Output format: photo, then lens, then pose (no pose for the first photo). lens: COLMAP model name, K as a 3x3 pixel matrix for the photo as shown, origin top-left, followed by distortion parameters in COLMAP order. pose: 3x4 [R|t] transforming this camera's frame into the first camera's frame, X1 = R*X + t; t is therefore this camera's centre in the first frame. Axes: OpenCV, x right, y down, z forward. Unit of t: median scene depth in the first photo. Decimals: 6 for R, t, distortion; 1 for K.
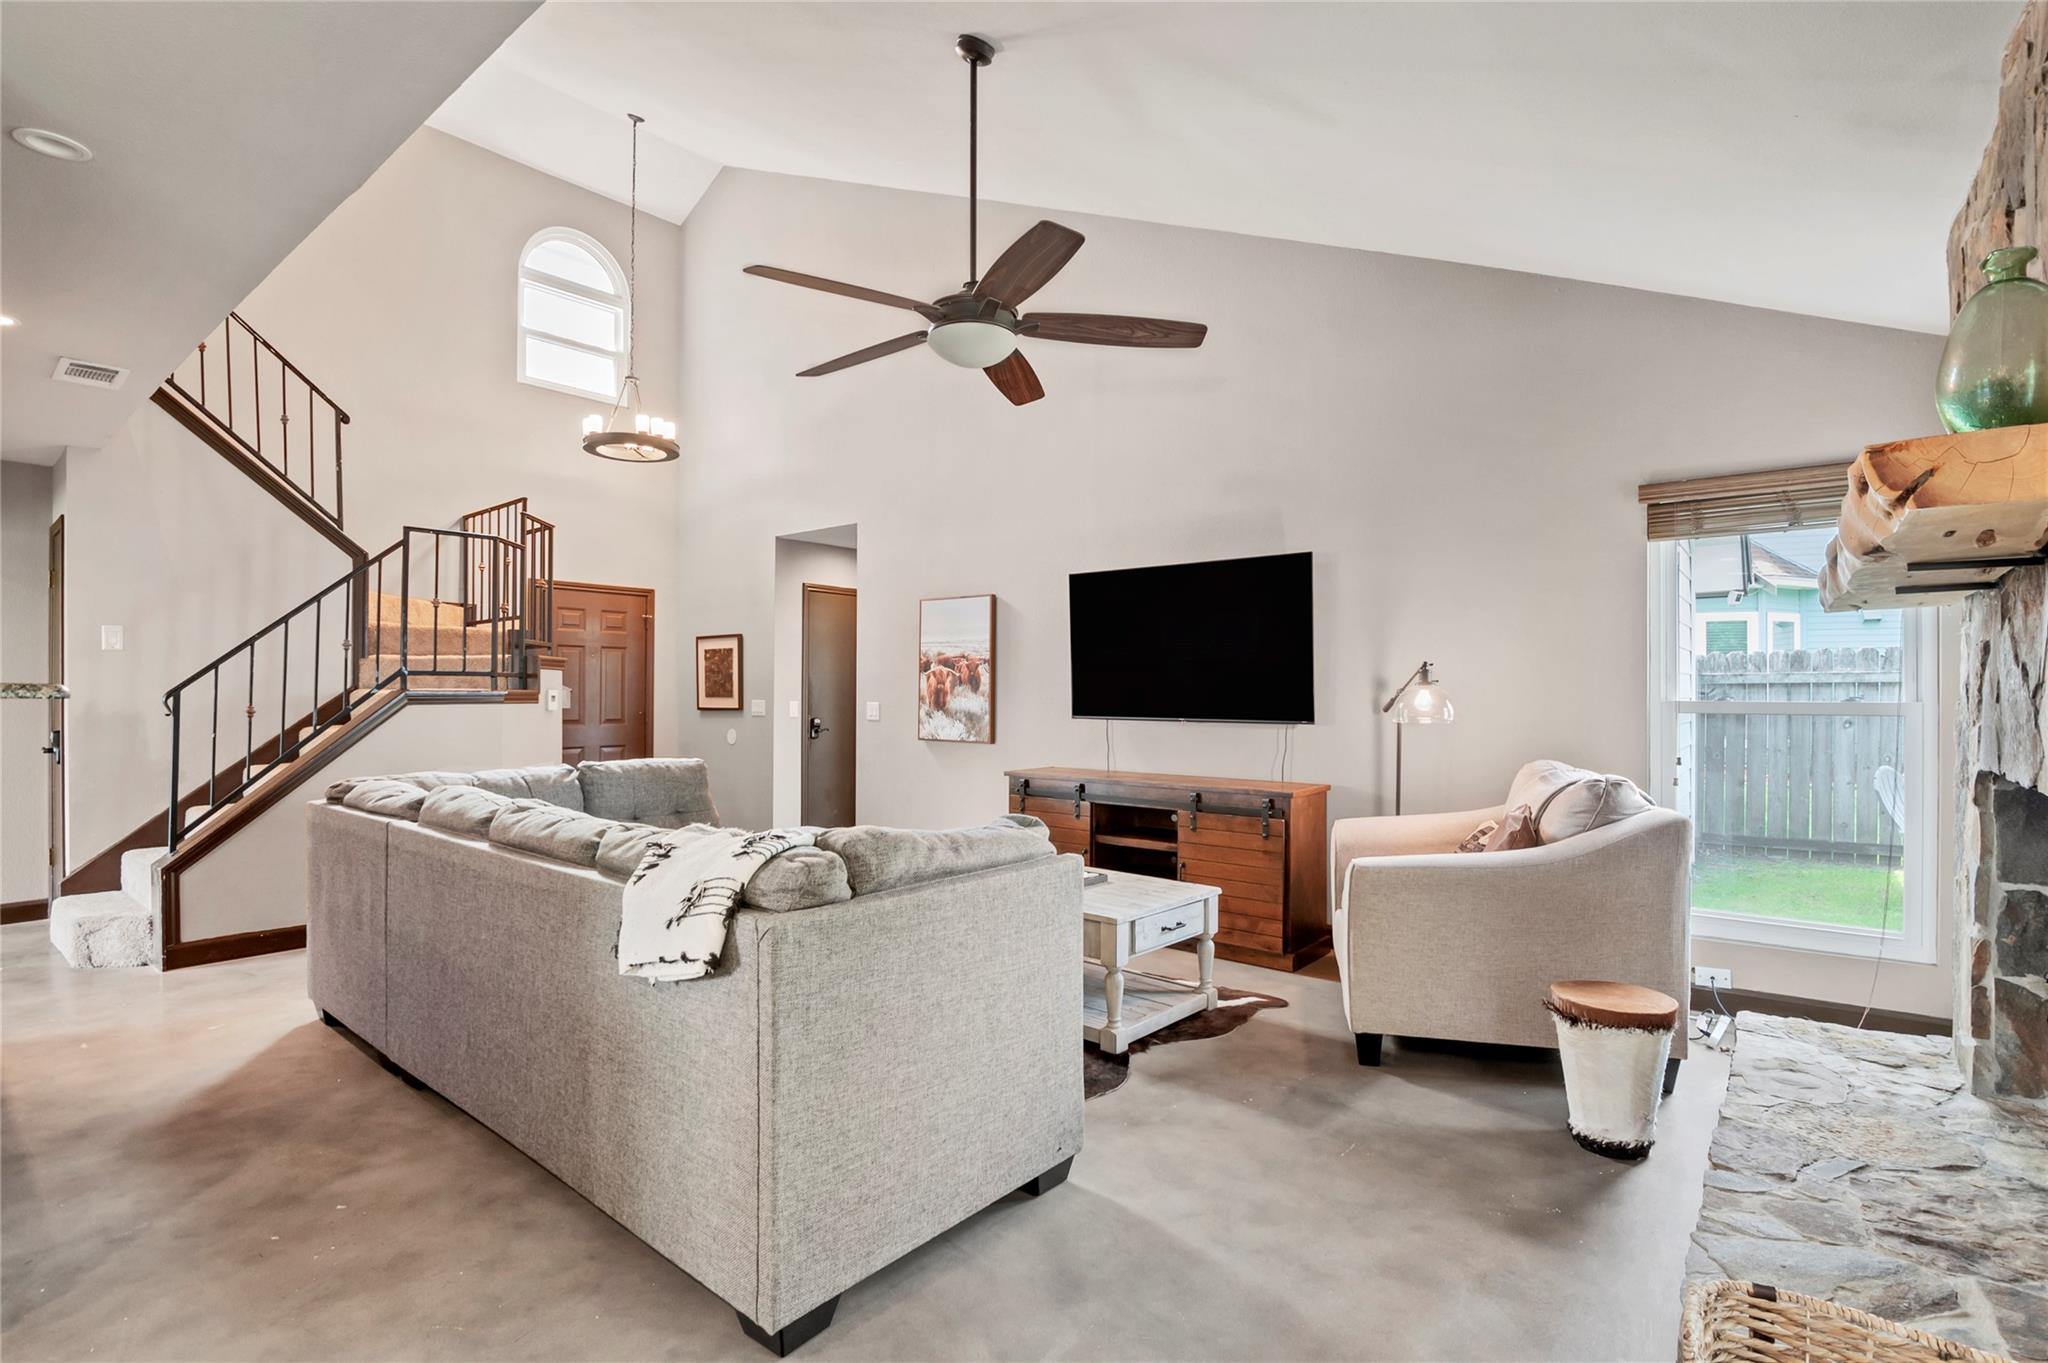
lens RADIAL K [[971.4, 0, 1021.7], [0, 971.4, 683.8], [0, 0, 1]] dist [-0.013802, -0.006507]
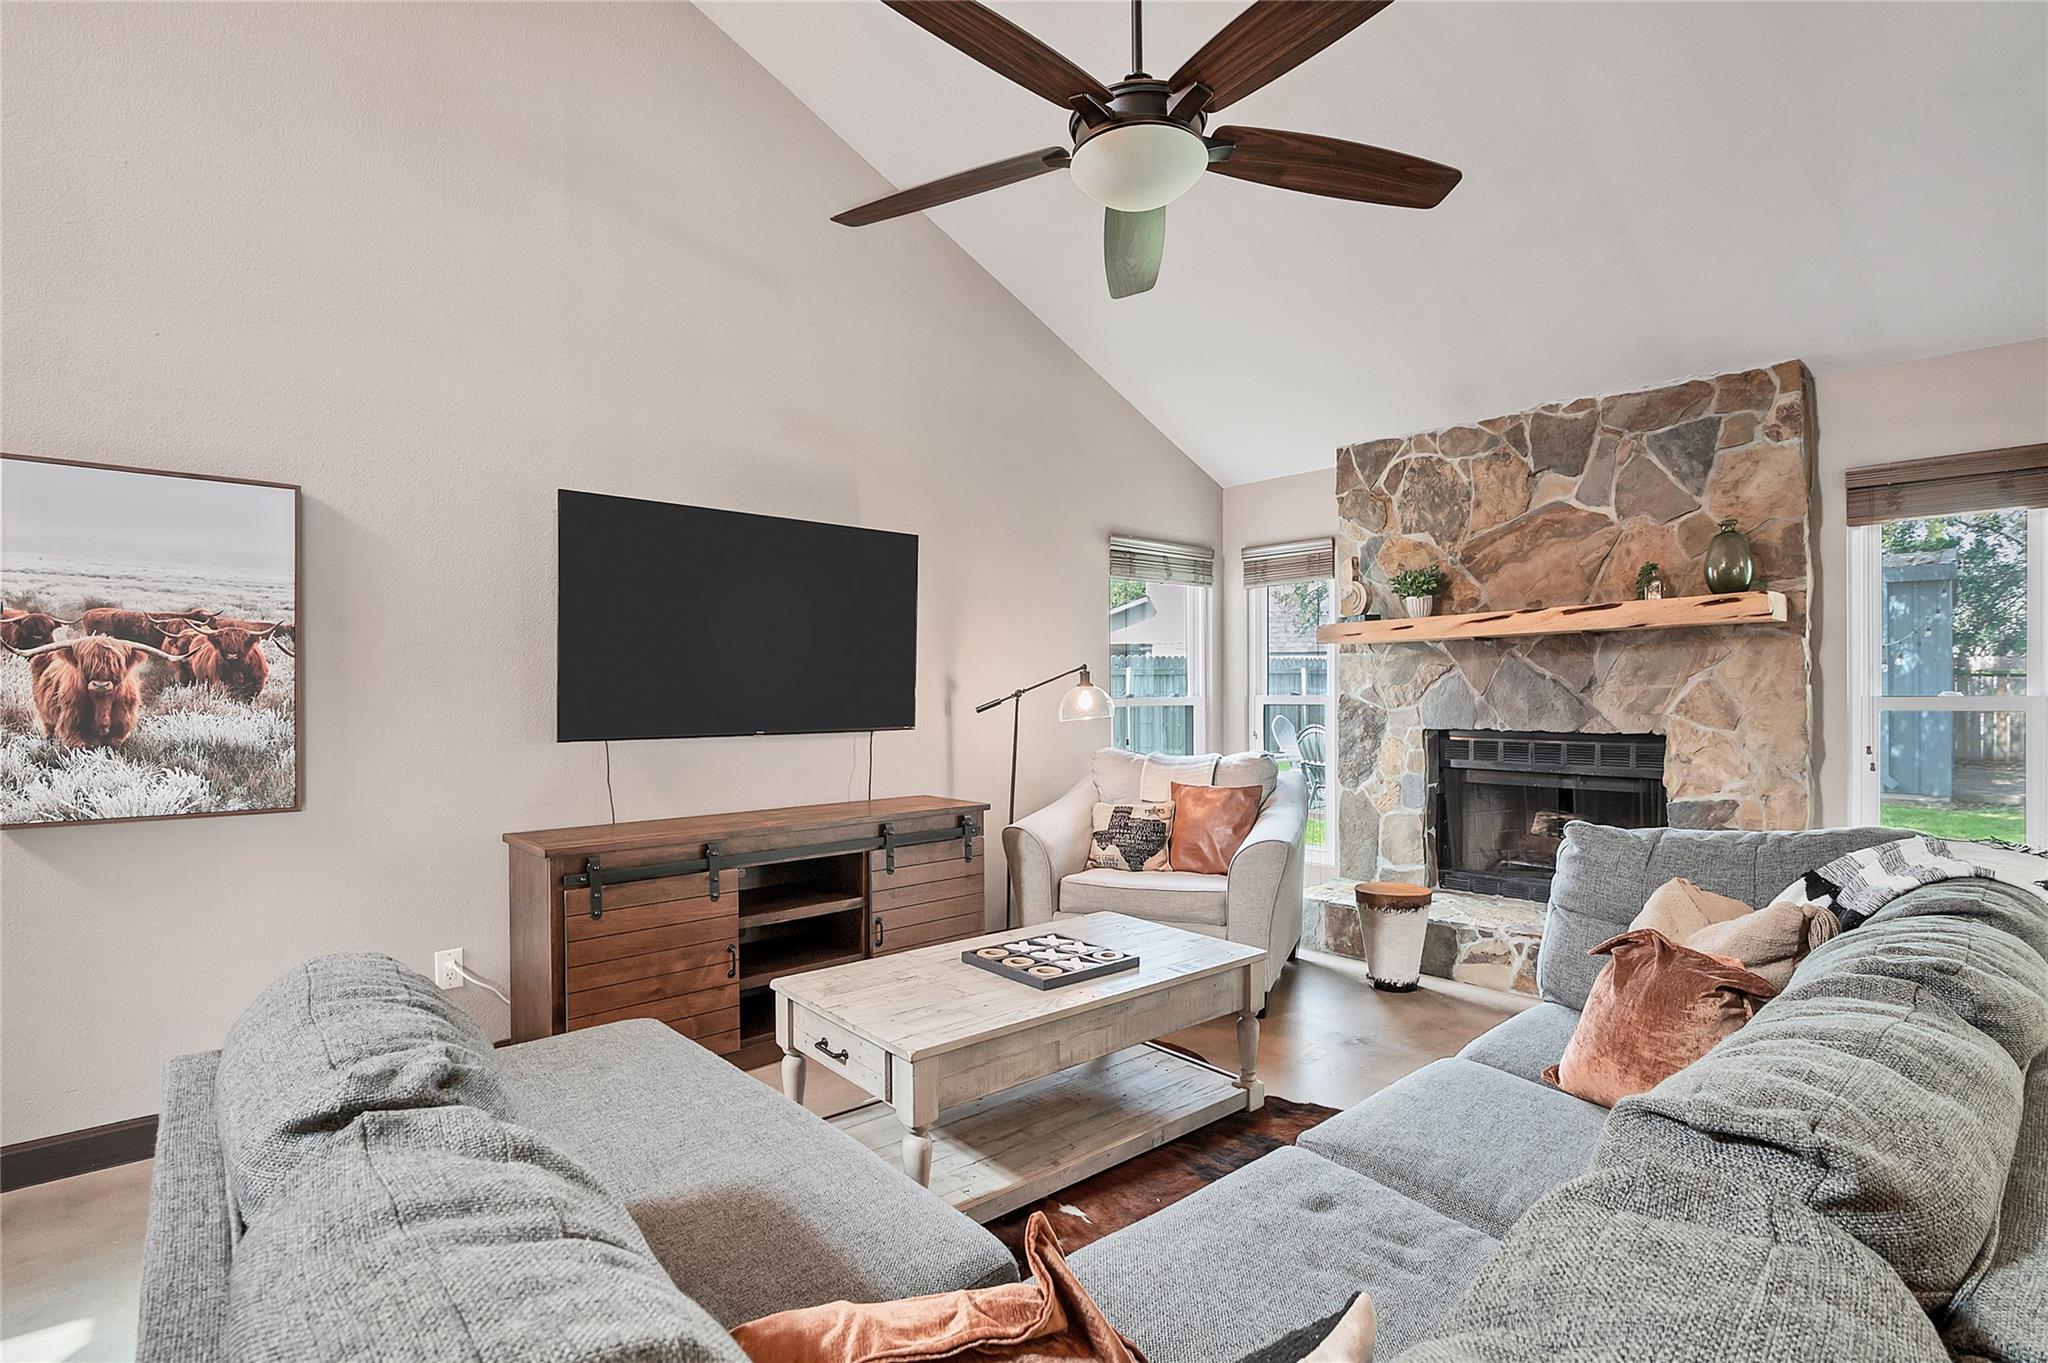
lens RADIAL K [[971.4, 0, 1022.5], [0, 971.4, 698.7], [0, 0, 1]] dist [-0.013802, -0.006507]
pose [[0.147515, -0.010205, 0.989007, -0.432746], [-0.002395, 0.999940, 0.010675, 0.002838], [-0.989057, -0.003944, 0.147481, 0.591287]]
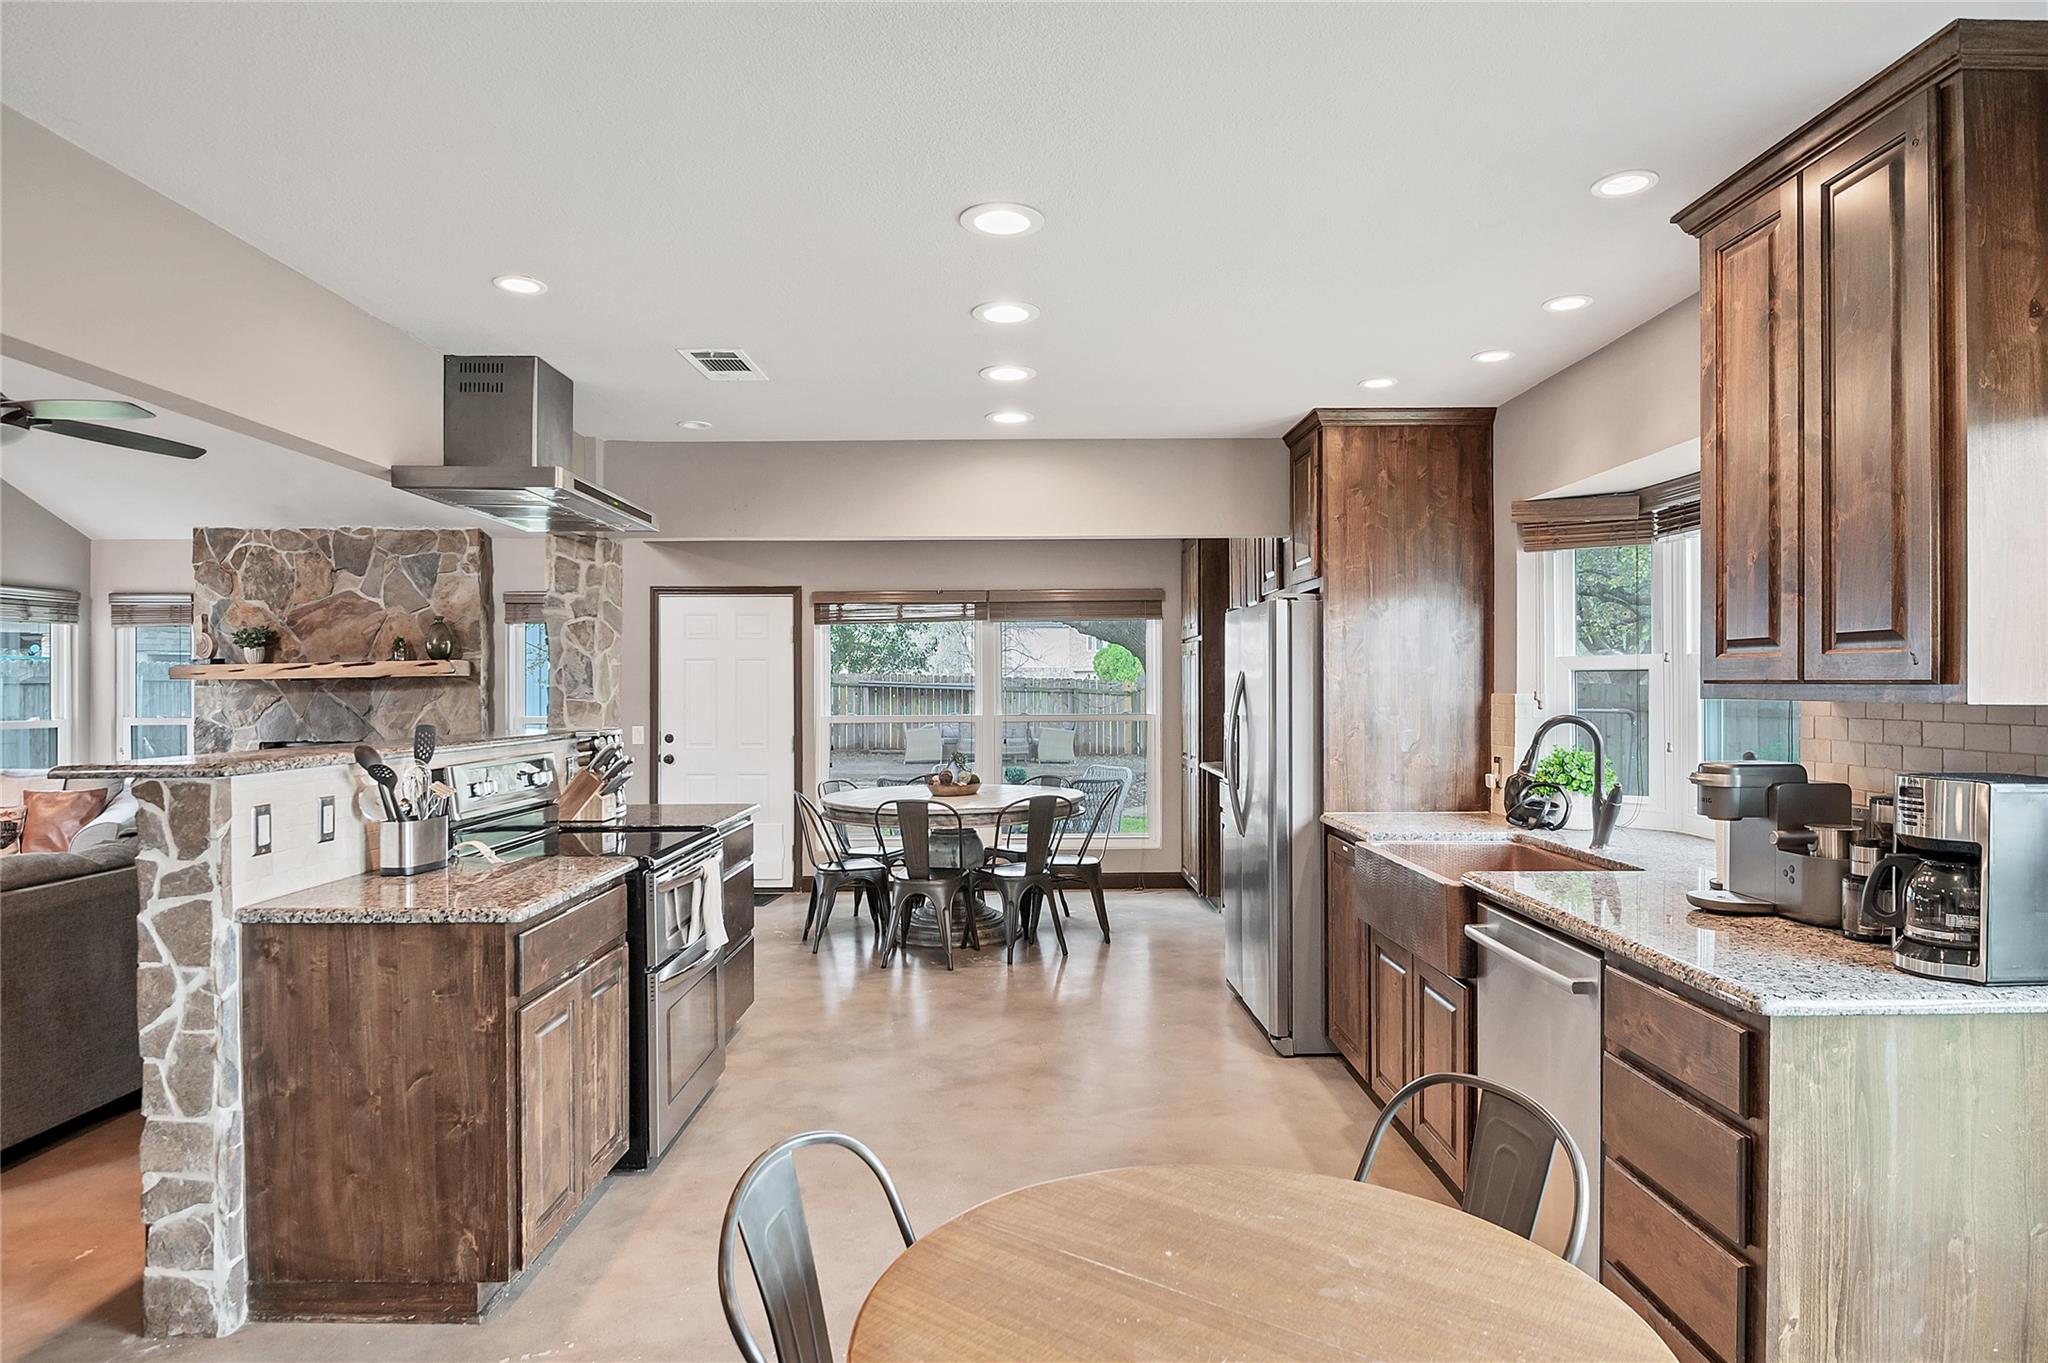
lens RADIAL K [[1133.2, 0, 1032.0], [0, 1133.2, 689.3], [0, 0, 1]] dist [-0.013386, -0.010040]
pose [[-0.645368, -0.002150, 0.763869, -1.125172], [-0.004963, 0.999987, -0.001378, -0.026752], [-0.763856, -0.004680, -0.645370, 0.538600]]
